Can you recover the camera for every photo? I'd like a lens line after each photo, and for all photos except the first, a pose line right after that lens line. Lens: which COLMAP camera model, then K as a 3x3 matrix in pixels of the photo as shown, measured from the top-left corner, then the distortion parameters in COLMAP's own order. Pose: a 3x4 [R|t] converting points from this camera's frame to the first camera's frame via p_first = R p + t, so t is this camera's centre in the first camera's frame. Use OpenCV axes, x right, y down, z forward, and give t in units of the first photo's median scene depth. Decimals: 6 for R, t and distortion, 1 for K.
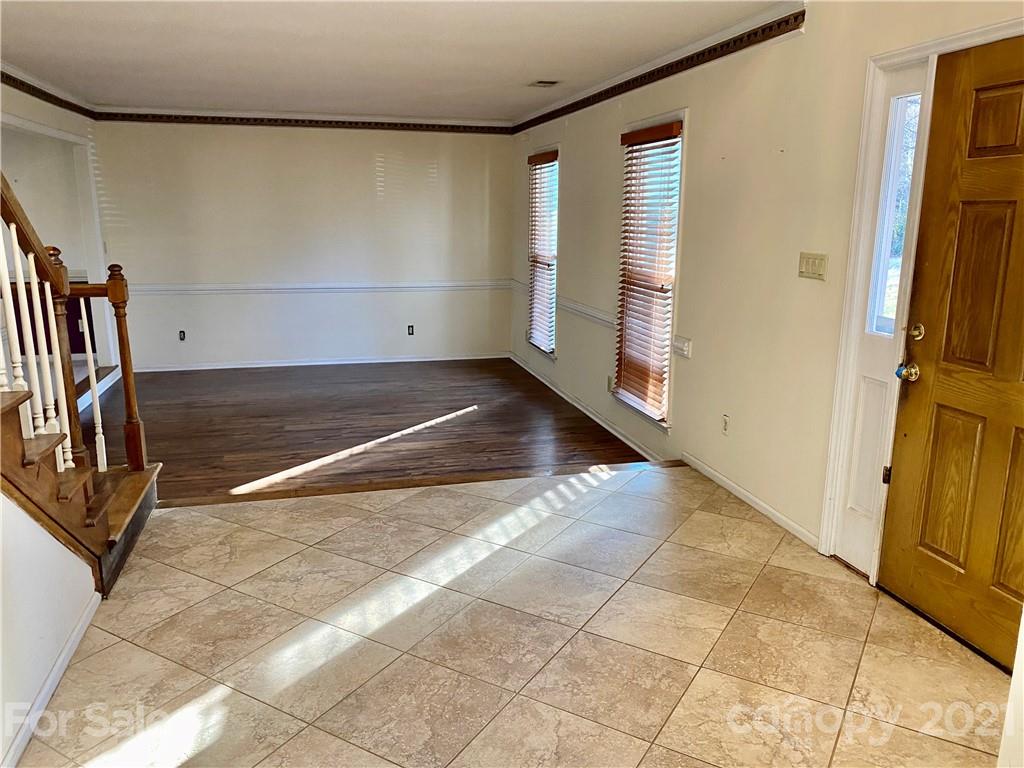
lens RADIAL K [[770.5, 0, 514.1], [0, 770.5, 376.1], [0, 0, 1]] dist [0.047787, -0.061584]
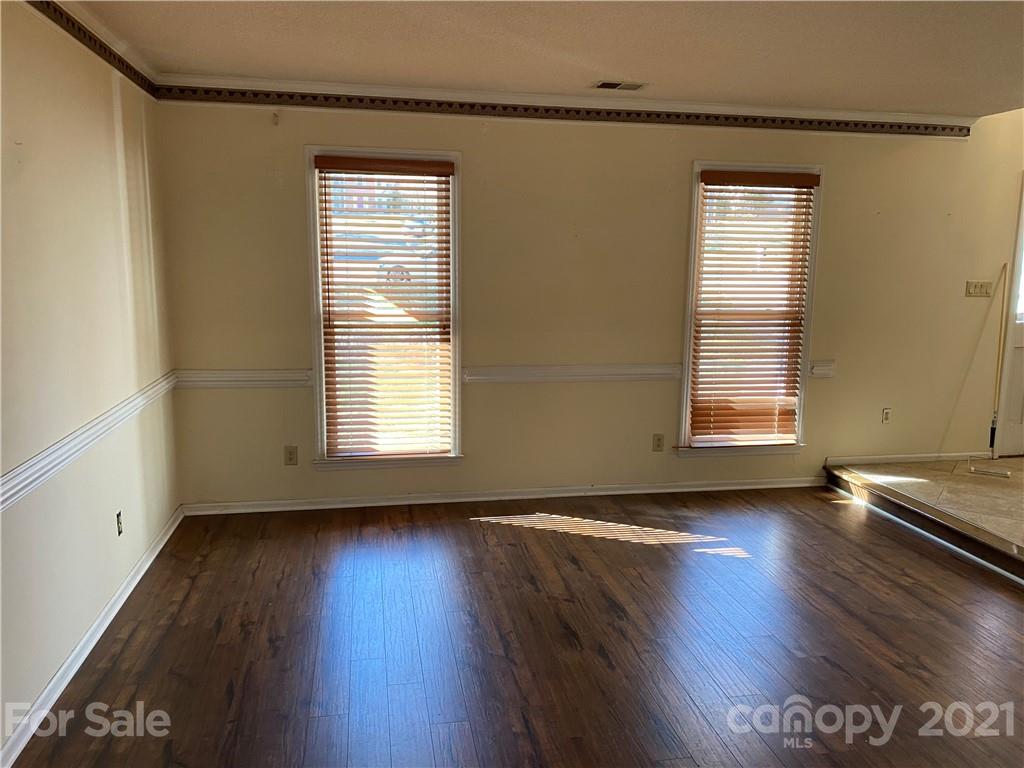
lens RADIAL K [[777.8, 0, 511.8], [0, 777.8, 378.9], [0, 0, 1]] dist [0.038924, -0.000908]
pose [[0.060395, -0.162960, 0.984782, -0.937838], [0.195056, 0.969490, 0.148467, -0.282458], [-0.978931, 0.183121, 0.090338, 1.312594]]
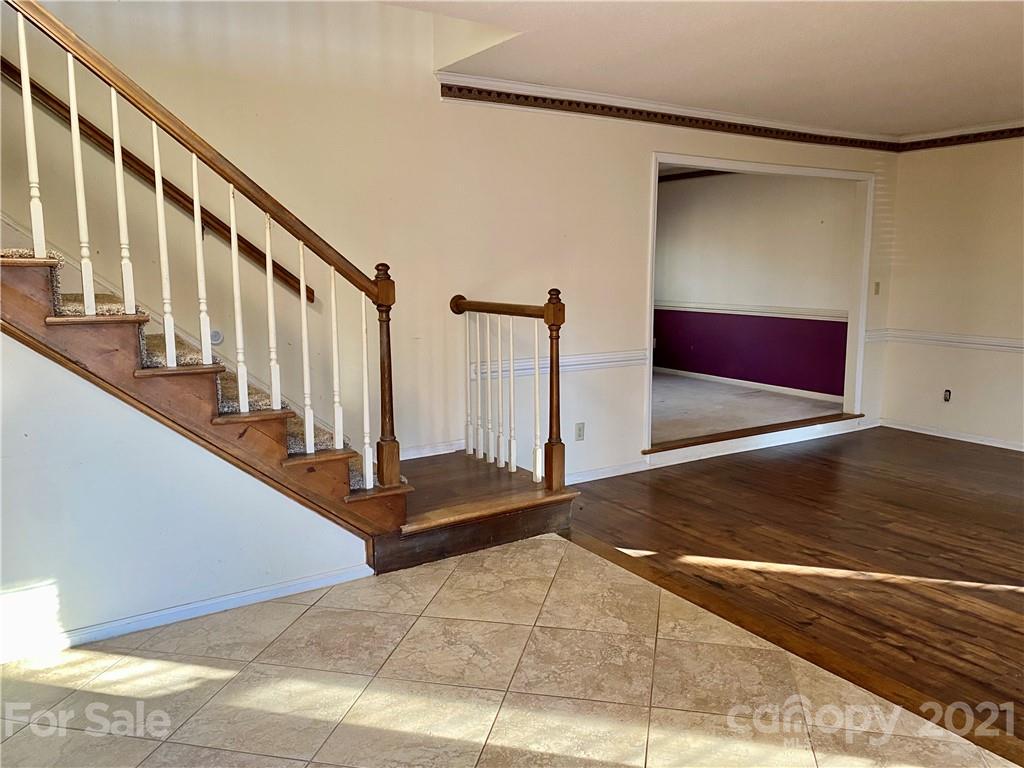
lens RADIAL K [[770.5, 0, 514.1], [0, 770.5, 376.1], [0, 0, 1]] dist [0.047787, -0.061584]
pose [[0.314594, 0.131020, -0.940140, 0.345862], [-0.193117, 0.978549, 0.071751, -0.071220], [0.929374, 0.158984, 0.333148, 0.478661]]
